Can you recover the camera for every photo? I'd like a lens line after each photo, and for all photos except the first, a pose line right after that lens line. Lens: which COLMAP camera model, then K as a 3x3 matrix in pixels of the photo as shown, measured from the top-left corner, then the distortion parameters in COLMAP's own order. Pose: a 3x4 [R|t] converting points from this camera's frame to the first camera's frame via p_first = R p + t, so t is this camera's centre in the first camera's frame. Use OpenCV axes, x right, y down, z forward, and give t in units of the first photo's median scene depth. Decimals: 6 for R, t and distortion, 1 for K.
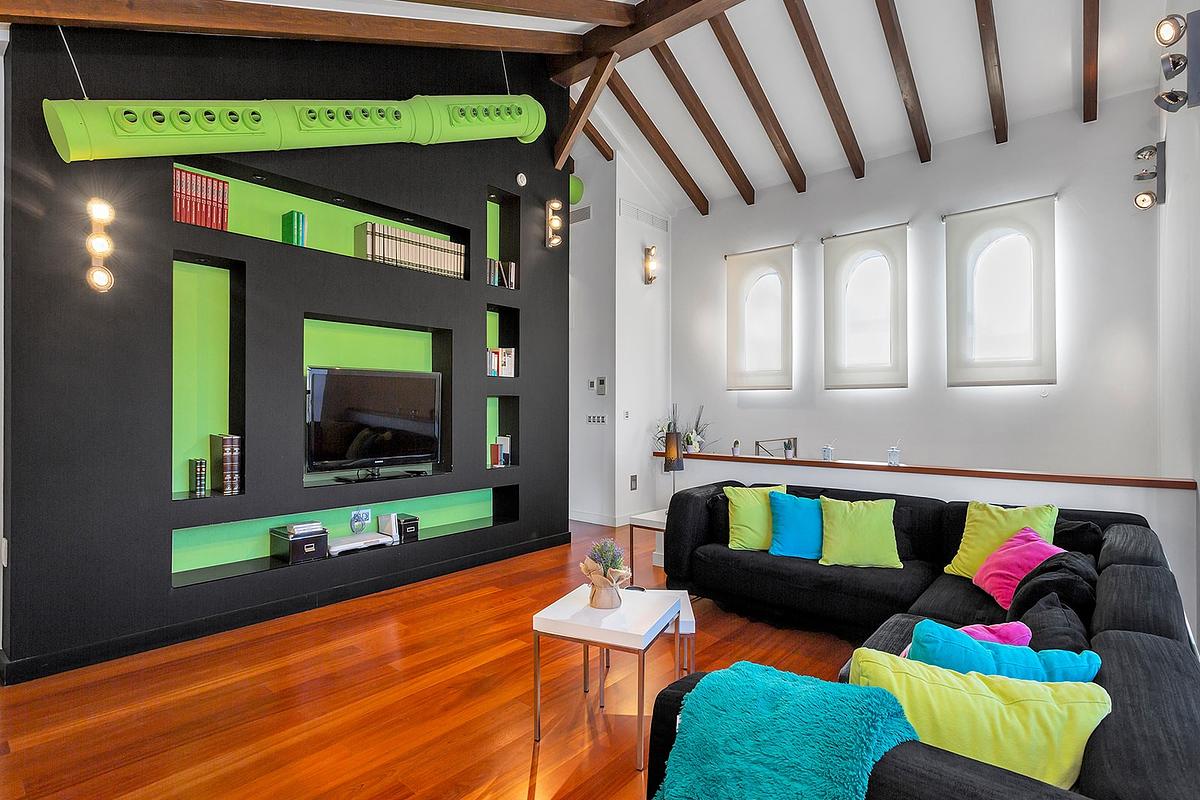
lens RADIAL K [[571.9, 0, 607.2], [0, 571.9, 406.2], [0, 0, 1]] dist [-0.006292, 0.000894]
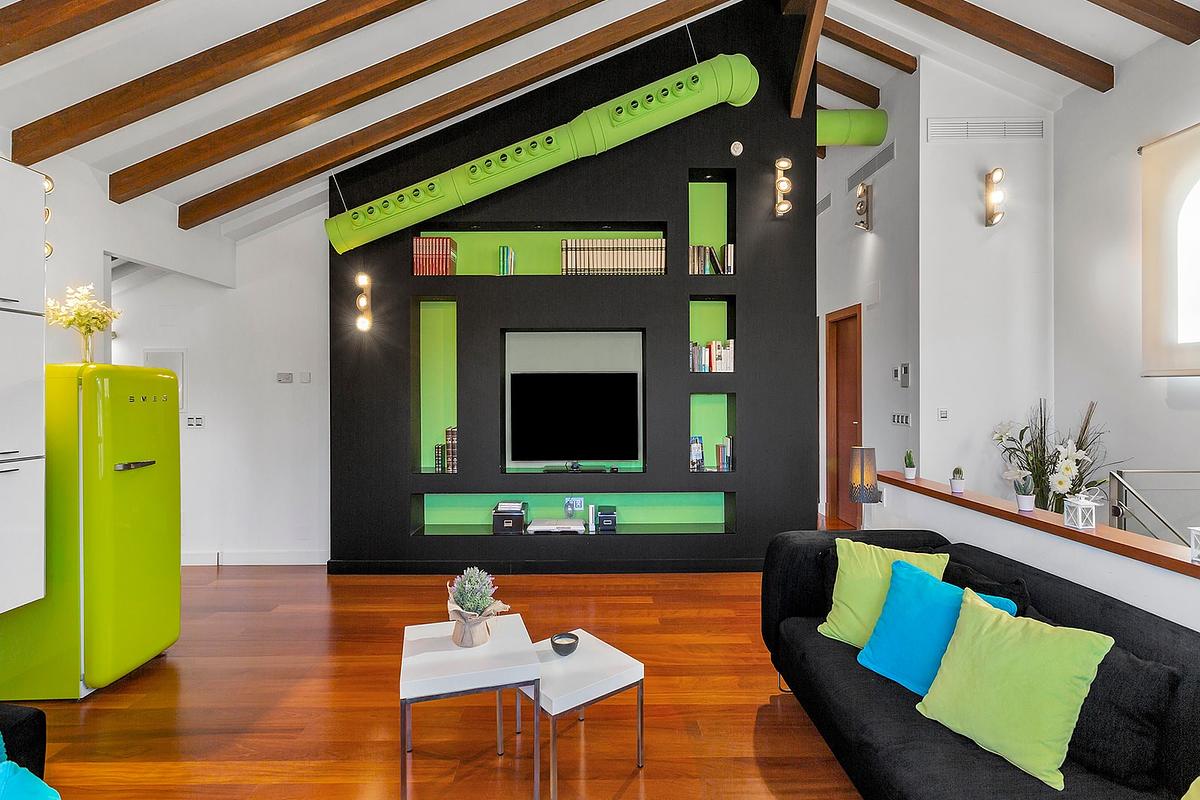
lens RADIAL K [[571.9, 0, 602.1], [0, 571.9, 393.3], [0, 0, 1]] dist [-0.006292, 0.000894]
pose [[0.657672, -0.001282, -0.753303, 0.446531], [0.006510, 0.999971, 0.003982, -0.026325], [0.753276, -0.007523, 0.657662, 0.305709]]
